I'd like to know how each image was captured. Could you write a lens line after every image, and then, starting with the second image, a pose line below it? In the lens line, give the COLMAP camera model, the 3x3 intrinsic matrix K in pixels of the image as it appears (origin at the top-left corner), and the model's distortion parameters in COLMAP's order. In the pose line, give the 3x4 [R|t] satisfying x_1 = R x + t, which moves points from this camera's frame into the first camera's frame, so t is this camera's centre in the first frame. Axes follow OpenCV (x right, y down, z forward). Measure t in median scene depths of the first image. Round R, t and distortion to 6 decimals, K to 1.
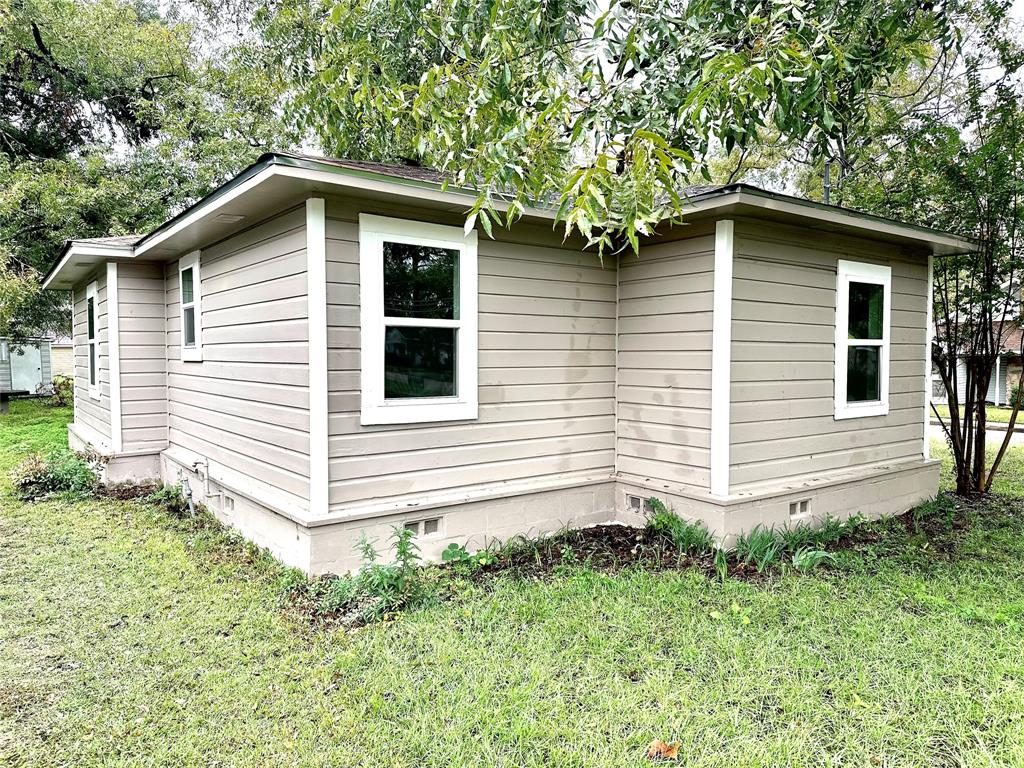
lens RADIAL K [[727.1, 0, 512.9], [0, 727.1, 390.7], [0, 0, 1]] dist [0.062954, -0.079854]
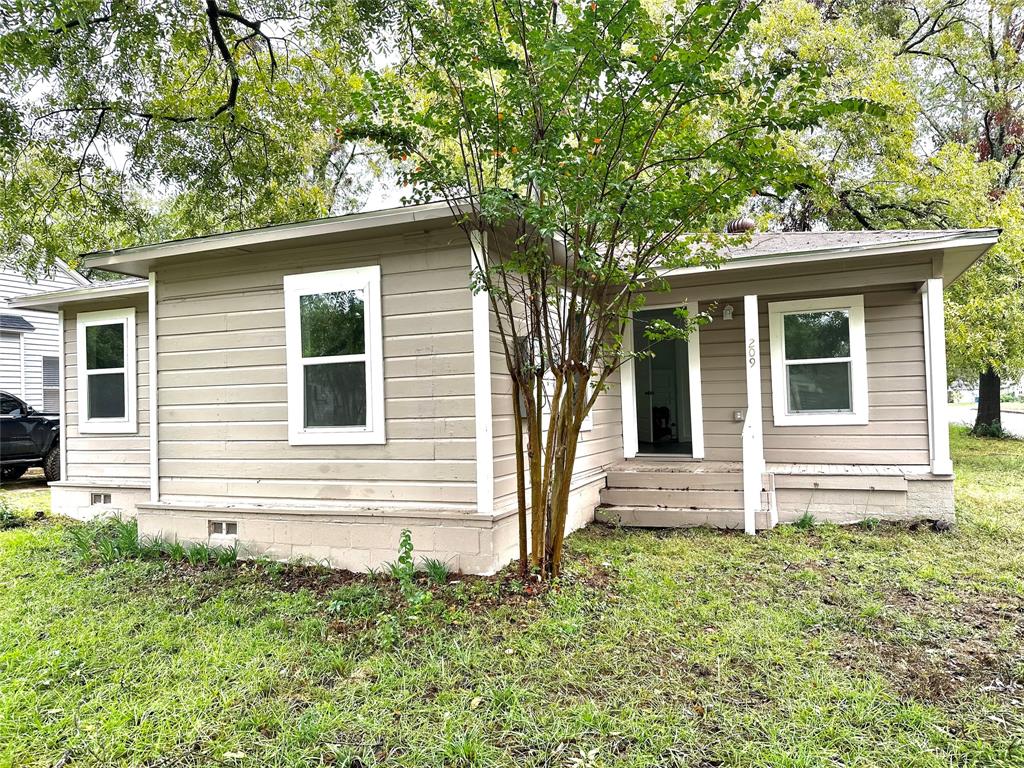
lens RADIAL K [[727.1, 0, 510.6], [0, 727.1, 378.7], [0, 0, 1]] dist [0.062954, -0.079854]
pose [[0.493723, -0.039468, -0.868723, 1.374627], [-0.000822, 0.998948, -0.045852, -0.002597], [0.869619, 0.023352, 0.493171, 0.772853]]
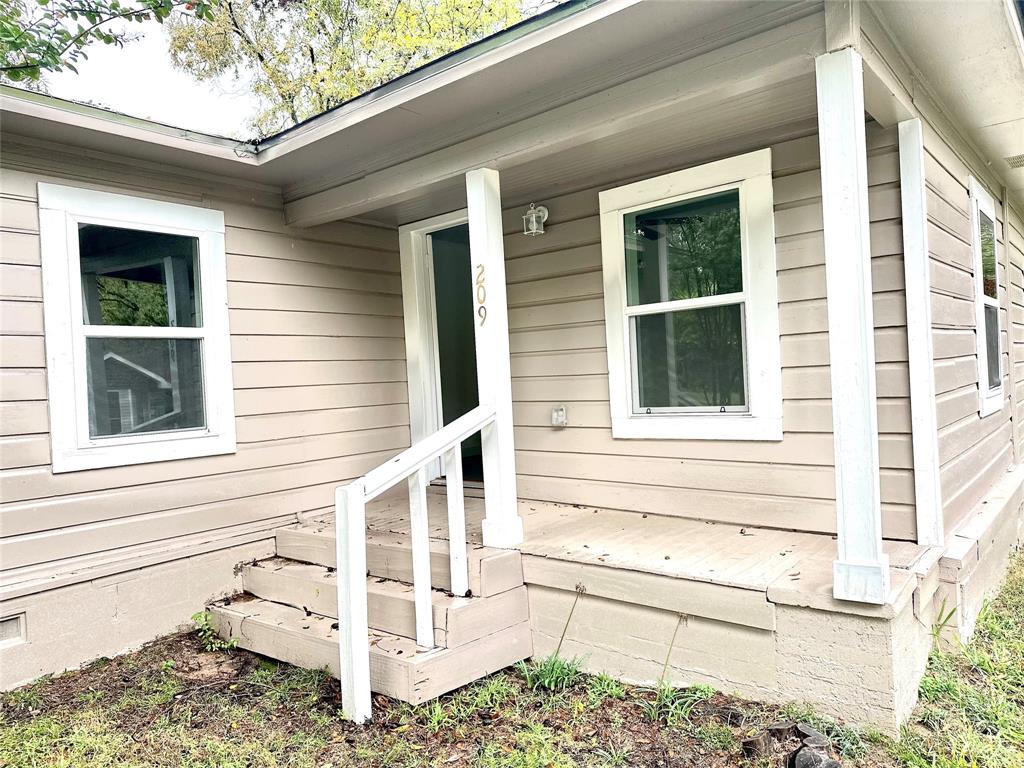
lens RADIAL K [[727.1, 0, 512.5], [0, 727.1, 382.4], [0, 0, 1]] dist [0.062954, -0.079854]
pose [[0.233646, 0.005739, -0.972305, 1.086854], [0.020007, 0.999742, 0.010709, -0.036726], [0.972116, -0.021955, 0.233471, 1.574412]]
